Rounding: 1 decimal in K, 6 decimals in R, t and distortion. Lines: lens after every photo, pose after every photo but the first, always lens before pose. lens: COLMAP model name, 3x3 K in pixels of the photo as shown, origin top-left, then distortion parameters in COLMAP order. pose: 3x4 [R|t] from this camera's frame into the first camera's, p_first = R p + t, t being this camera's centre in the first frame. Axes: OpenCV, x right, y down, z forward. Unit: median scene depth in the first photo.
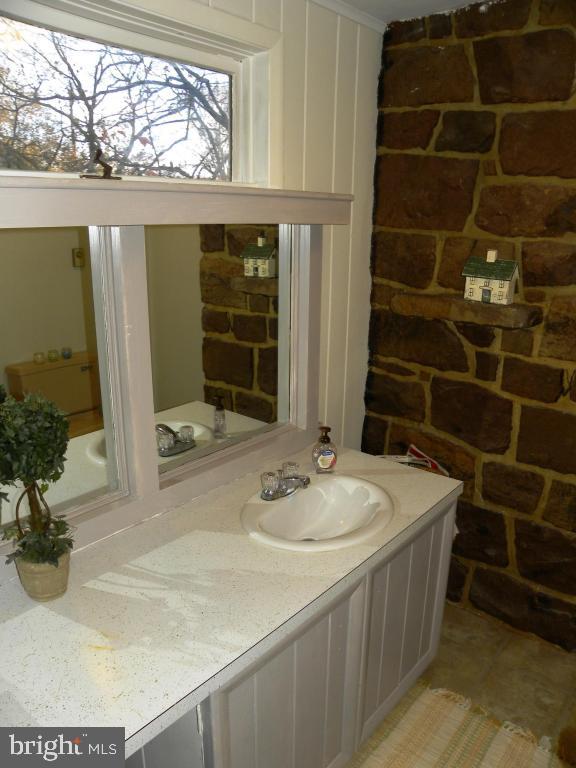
lens RADIAL K [[589.1, 0, 289.1], [0, 589.1, 384.4], [0, 0, 1]] dist [-0.135460, 0.067748]
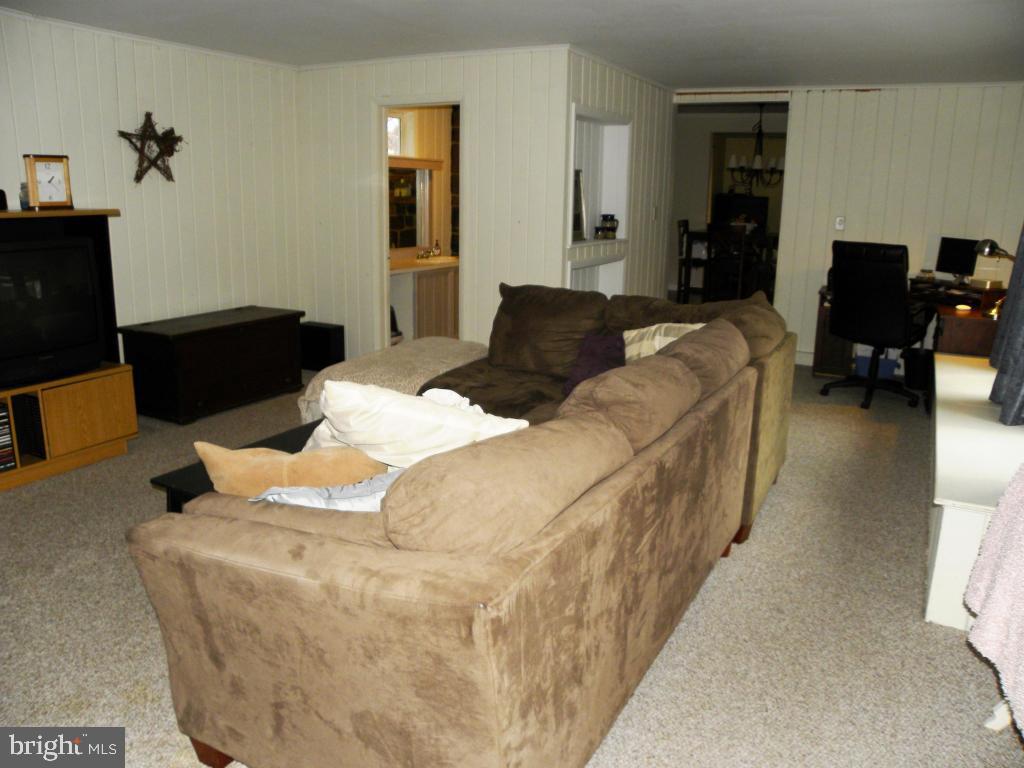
lens RADIAL K [[785.4, 0, 511.5], [0, 785.4, 384.0], [0, 0, 1]] dist [-0.135460, 0.067748]
pose [[0.977672, -0.047034, 0.204805, -0.365945], [0.057033, 0.997438, -0.043193, 0.884366], [-0.202248, 0.053909, 0.977849, -2.530230]]
